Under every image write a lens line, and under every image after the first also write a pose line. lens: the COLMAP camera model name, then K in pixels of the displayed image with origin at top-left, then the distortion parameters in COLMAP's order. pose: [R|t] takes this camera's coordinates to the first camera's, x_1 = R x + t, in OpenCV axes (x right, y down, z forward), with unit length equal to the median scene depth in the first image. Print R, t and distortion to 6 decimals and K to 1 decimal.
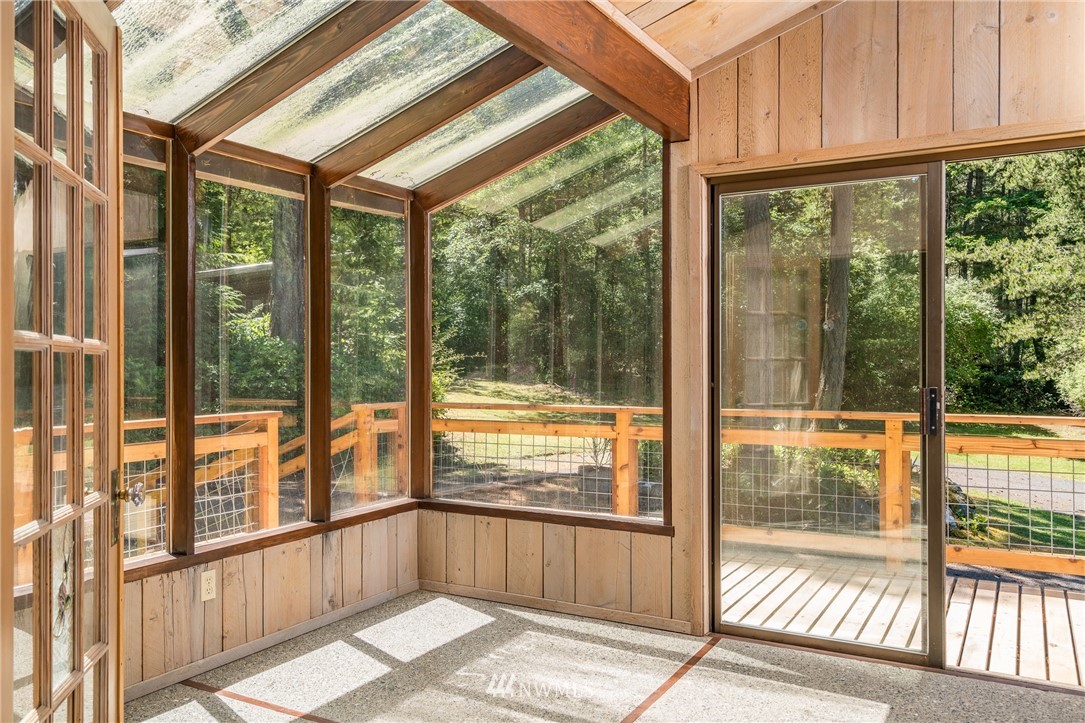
lens RADIAL K [[866.1, 0, 542.9], [0, 866.1, 364.0], [0, 0, 1]] dist [0.002099, -0.002876]
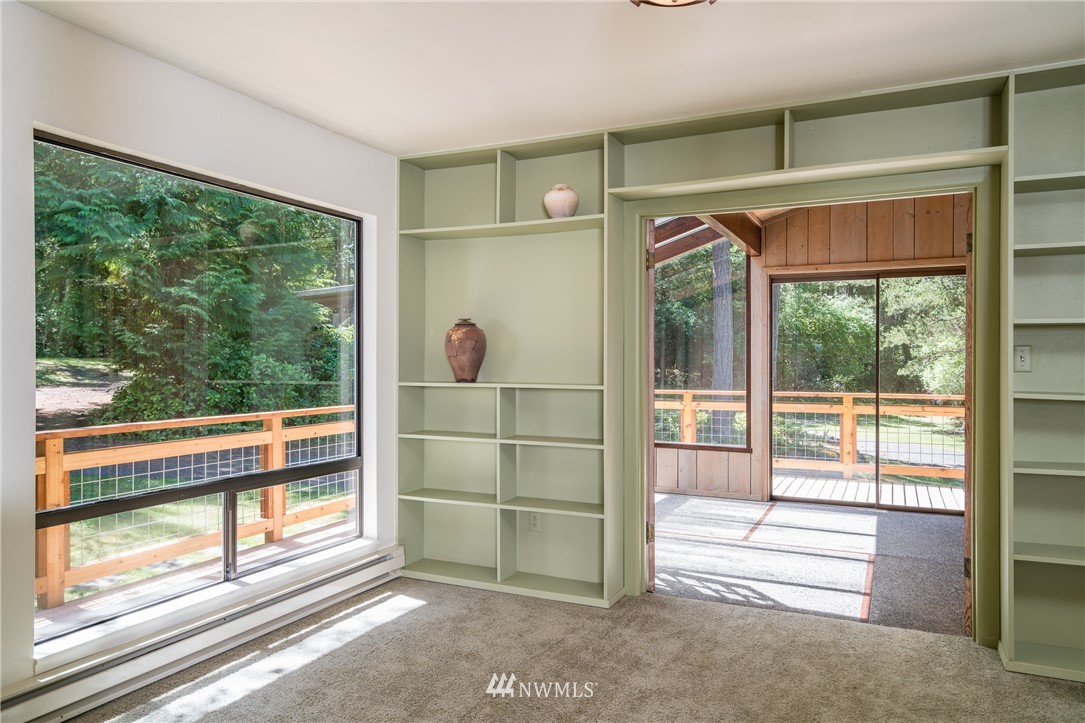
lens RADIAL K [[745.7, 0, 540.9], [0, 745.7, 360.9], [0, 0, 1]] dist [0.001620, 0.002669]
pose [[0.997591, 0.001973, 0.069340, -0.079376], [-0.002012, 0.999998, 0.000495, -0.002374], [-0.069339, -0.000633, 0.997593, -0.118987]]
